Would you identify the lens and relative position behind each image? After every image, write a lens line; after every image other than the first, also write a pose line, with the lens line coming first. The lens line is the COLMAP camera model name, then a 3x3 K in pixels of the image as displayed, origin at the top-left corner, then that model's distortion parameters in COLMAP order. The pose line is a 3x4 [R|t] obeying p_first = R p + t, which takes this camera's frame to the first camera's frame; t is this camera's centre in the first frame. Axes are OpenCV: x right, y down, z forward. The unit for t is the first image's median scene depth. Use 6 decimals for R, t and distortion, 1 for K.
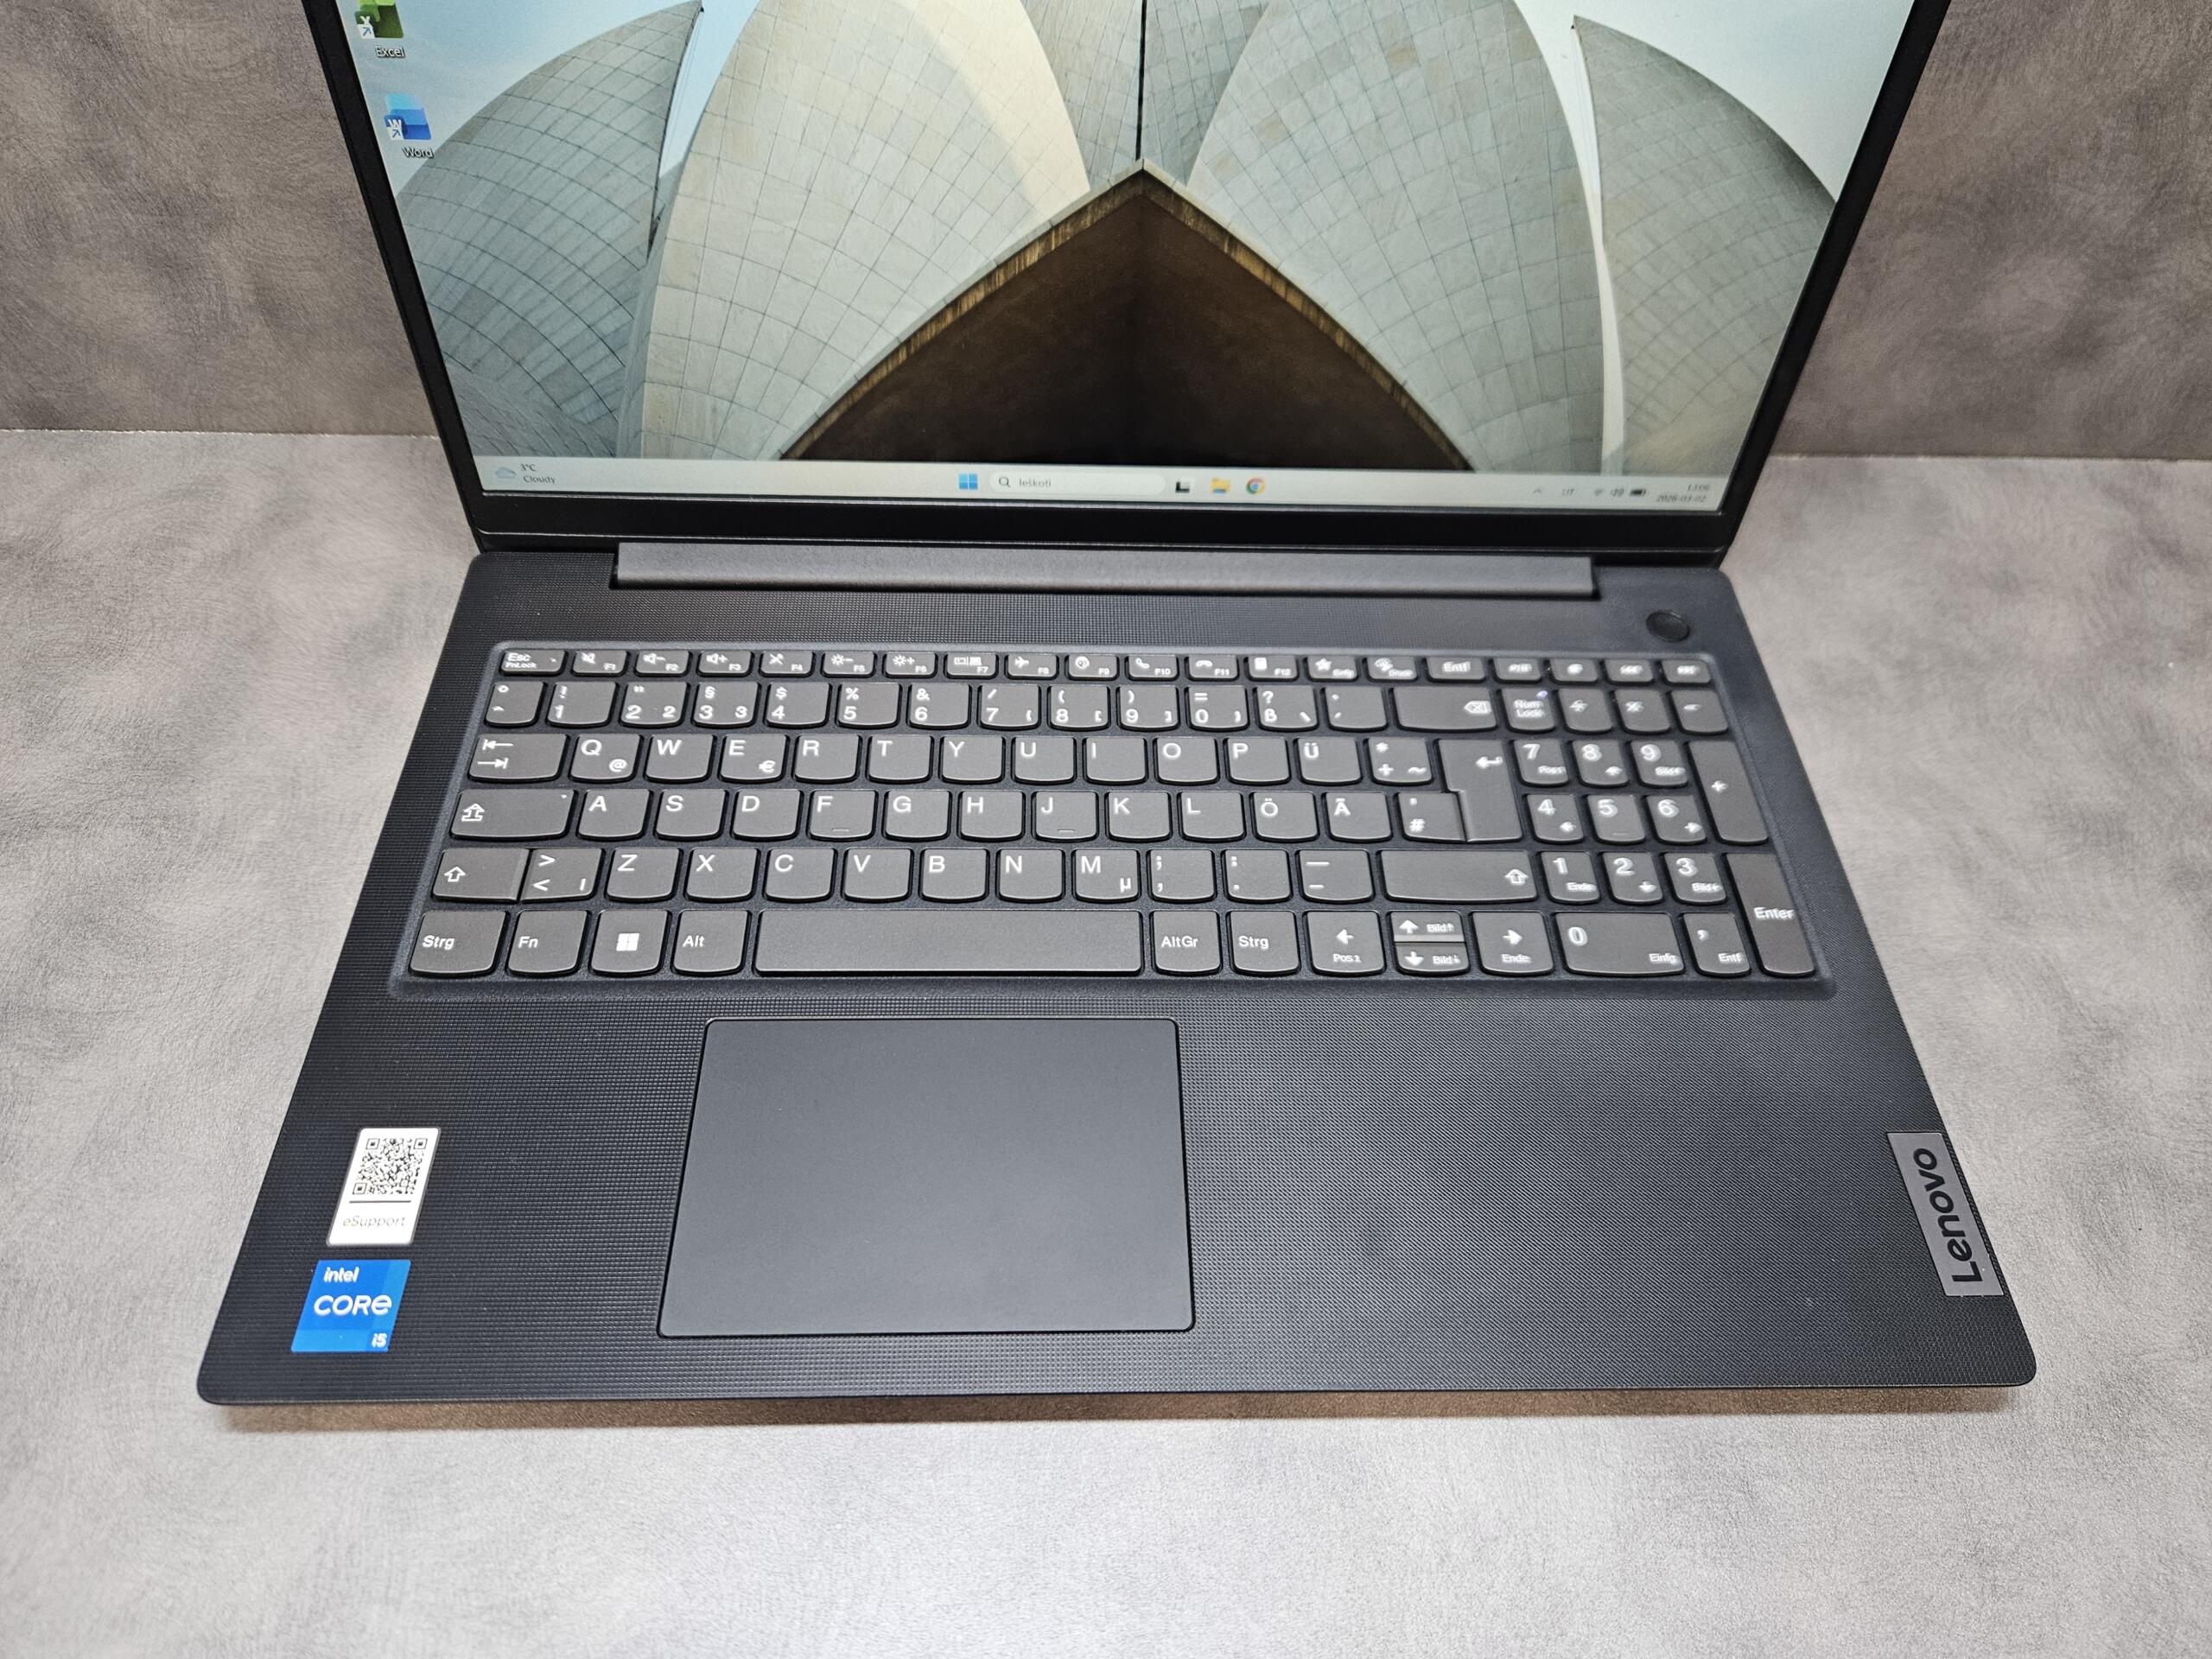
lens RADIAL K [[1524.2, 0, 1115.6], [0, 1524.2, 826.5], [0, 0, 1]] dist [0.046189, -0.055685]
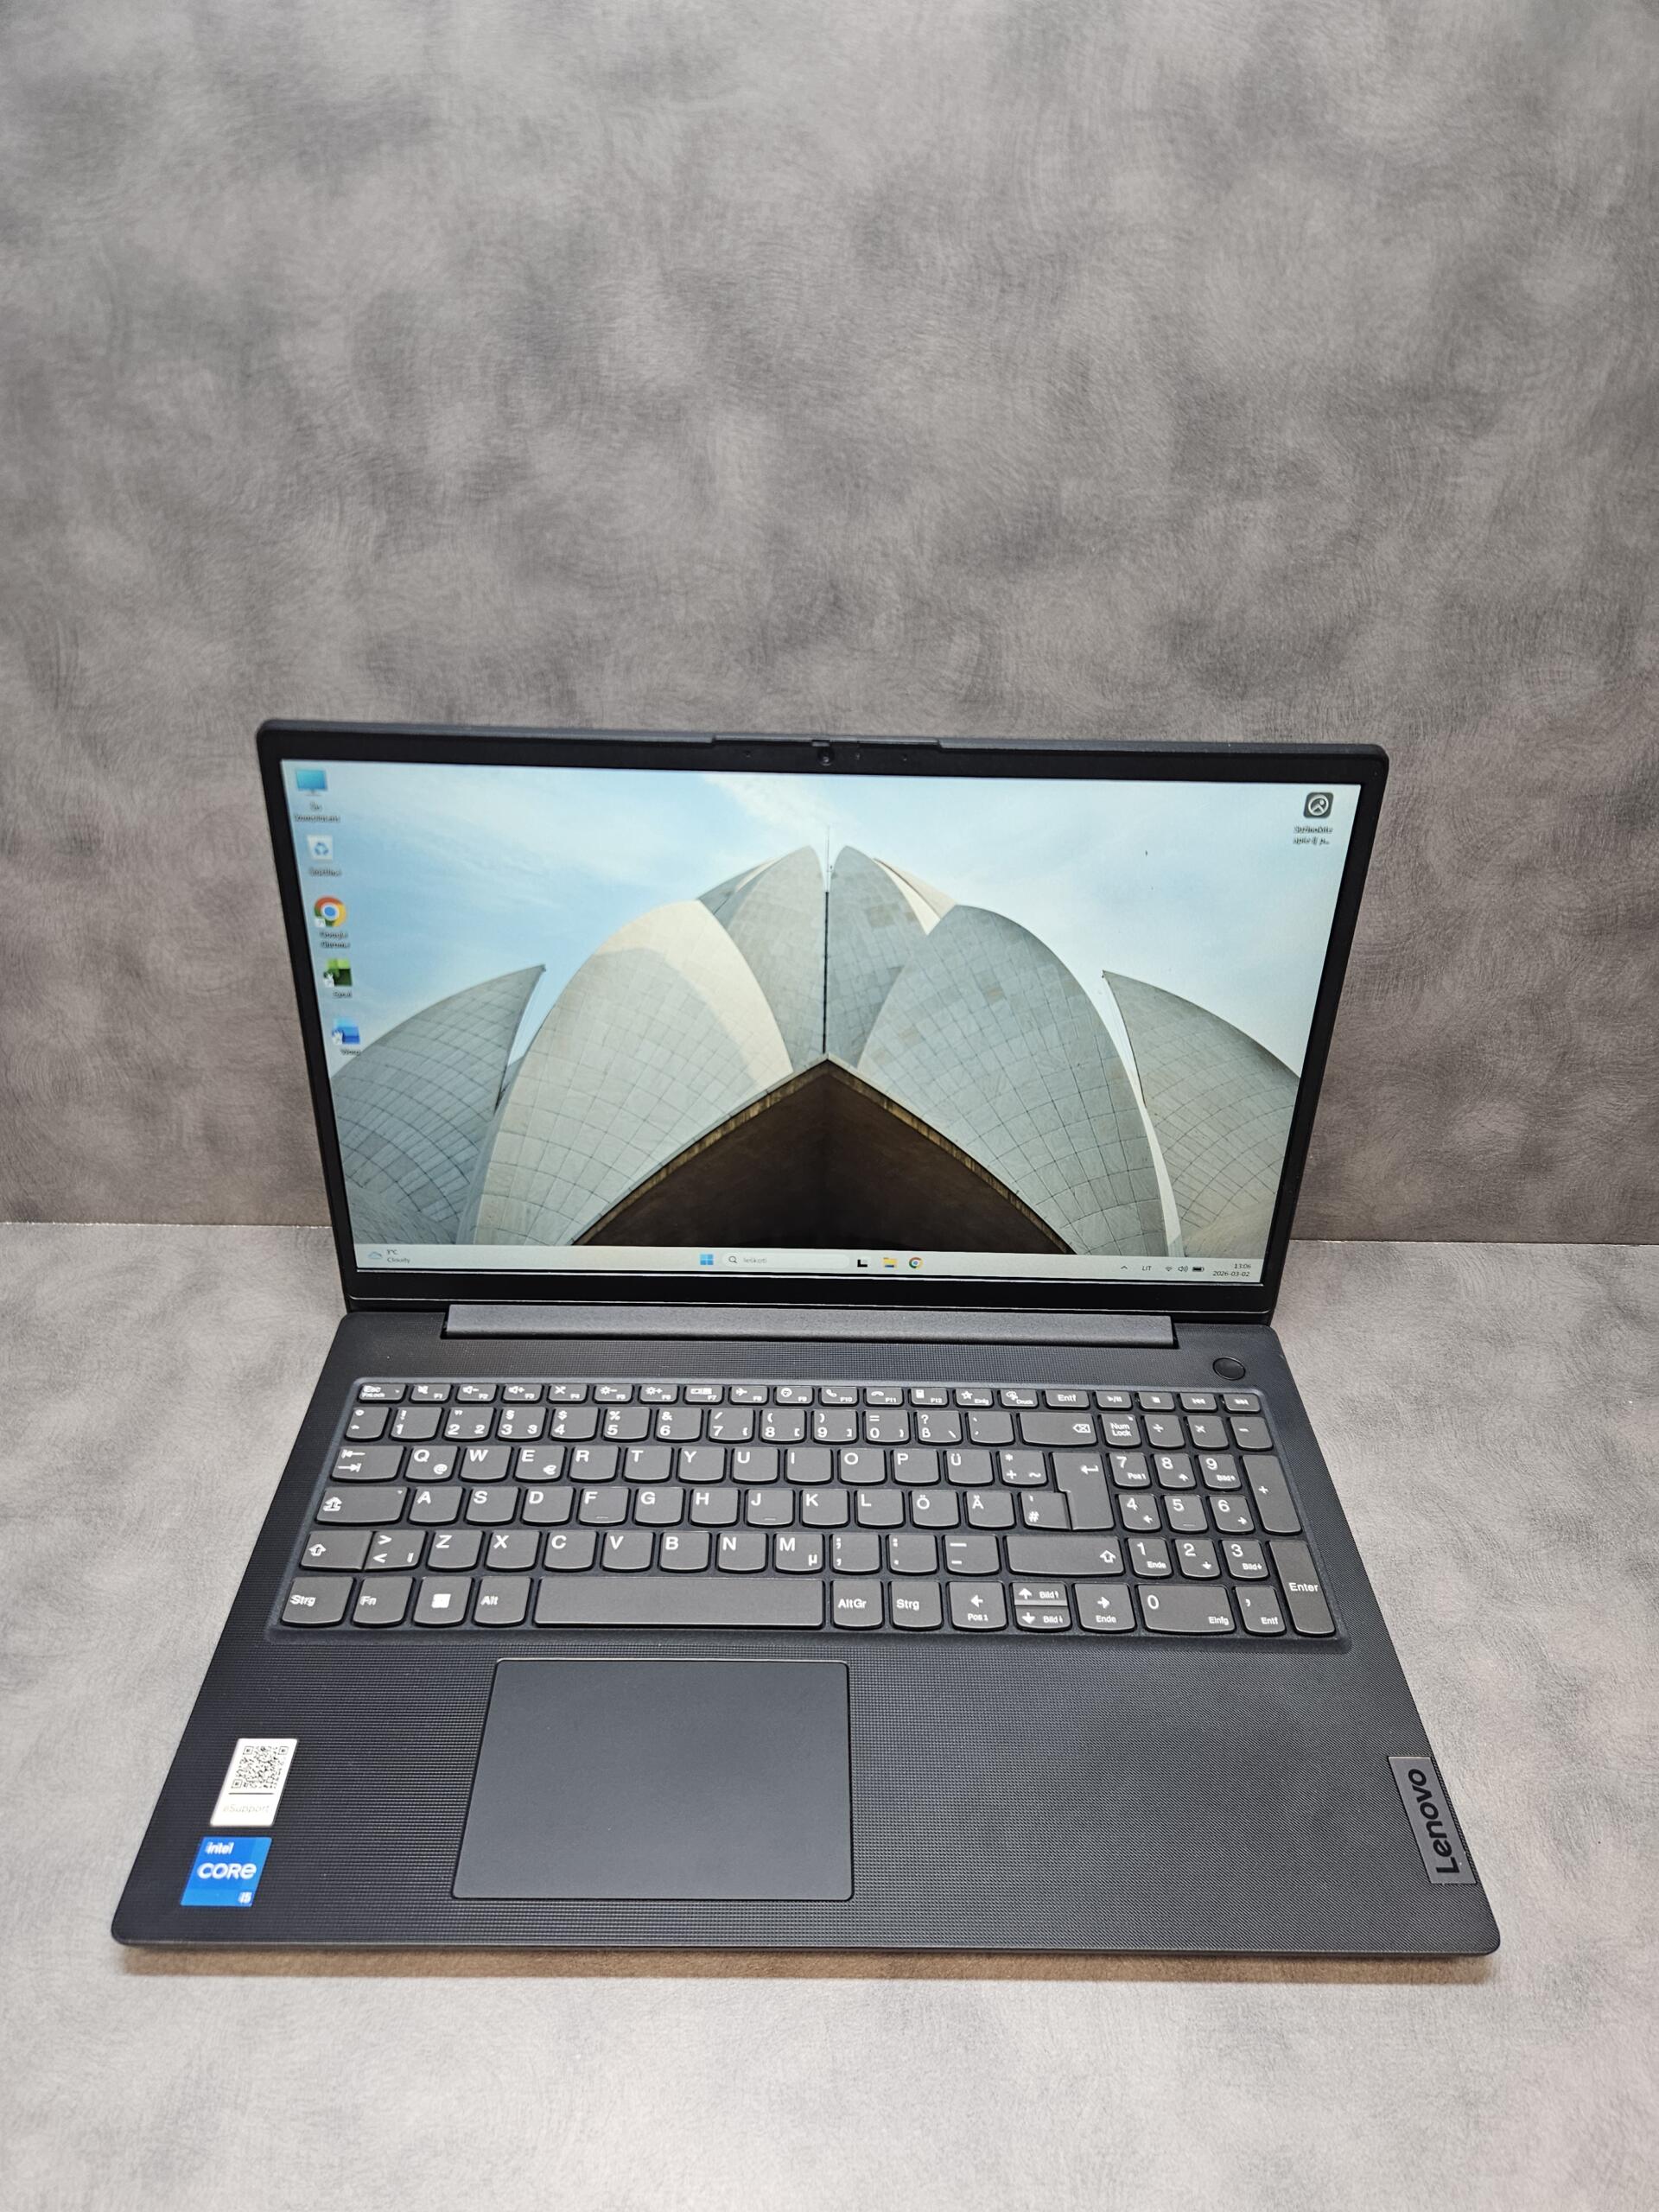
lens RADIAL K [[1493.7, 0, 824.7], [0, 1493.7, 1107.3], [0, 0, 1]] dist [0.060759, -0.068011]
pose [[0.999725, -0.001482, -0.023389, 0.044541], [-0.005714, 0.952471, -0.304577, 0.056830], [0.022728, 0.304627, 0.952200, -0.343694]]
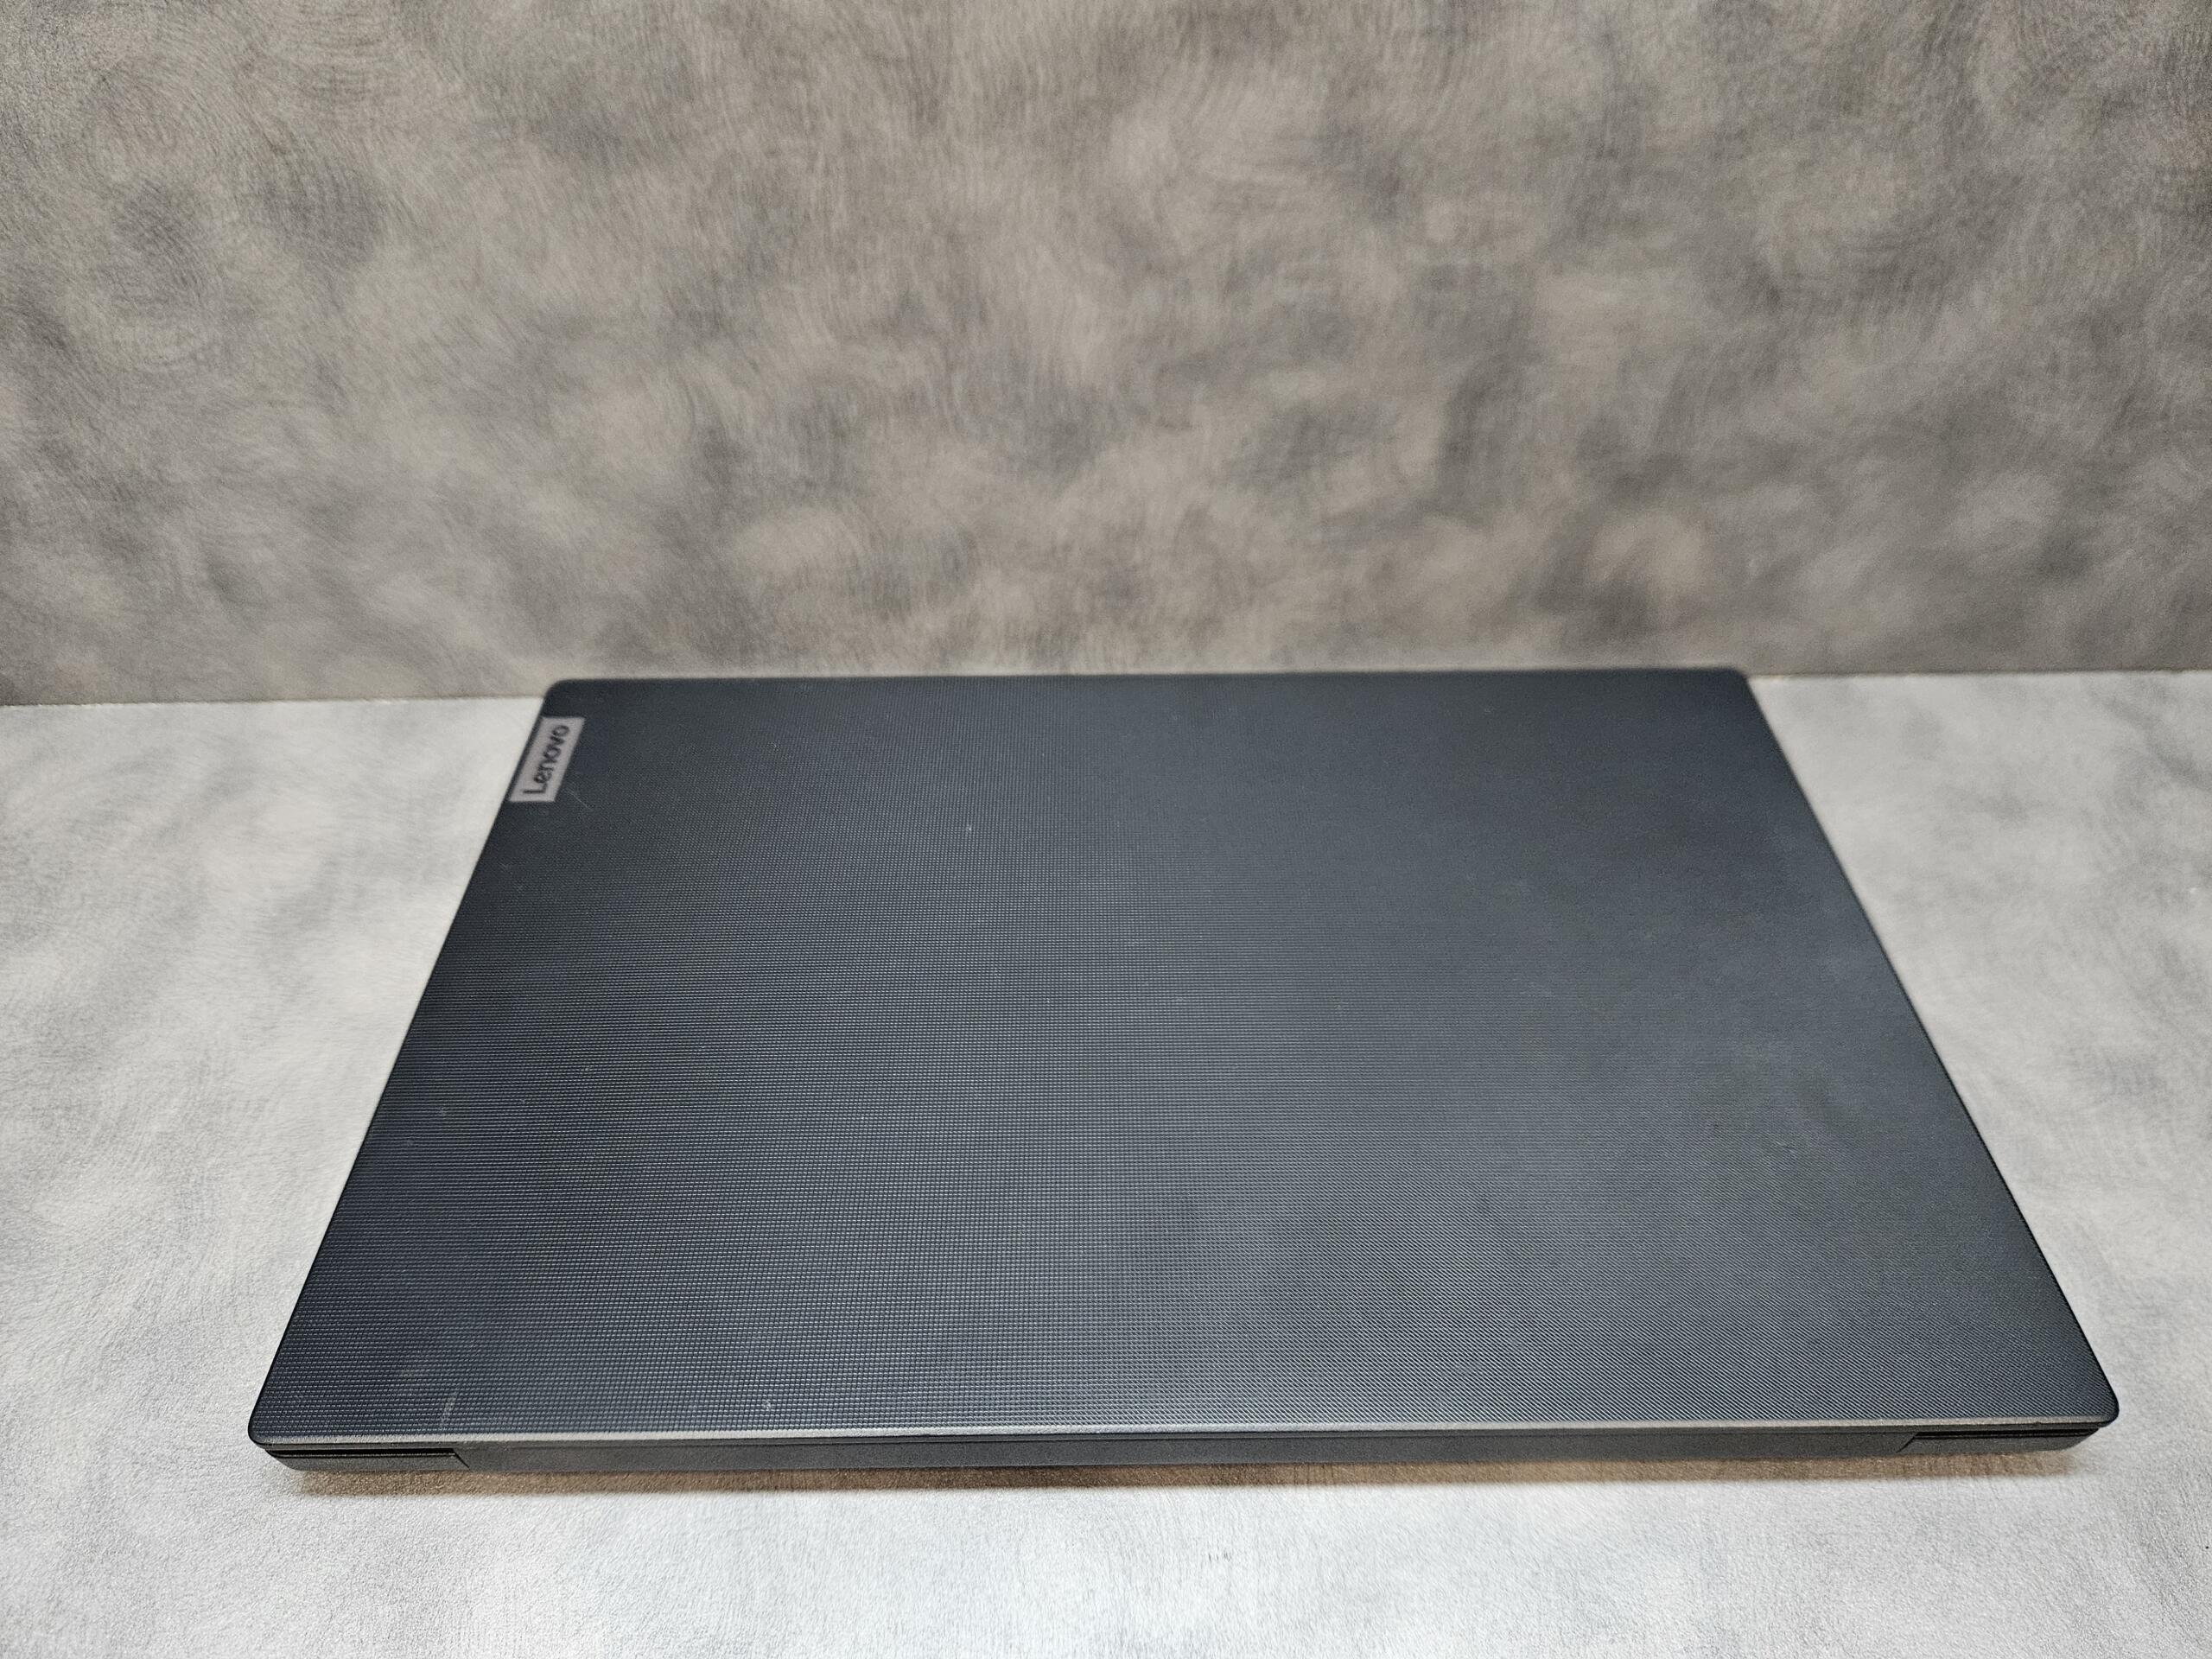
lens RADIAL K [[1546.0, 0, 1106.0], [0, 1546.0, 829.5], [0, 0, 1]] dist [0.034299, -0.052328]
pose [[0.999107, -0.025975, -0.033337, 0.066040], [0.021353, 0.990993, -0.132199, -0.035702], [0.036471, 0.131369, 0.990662, 0.040434]]
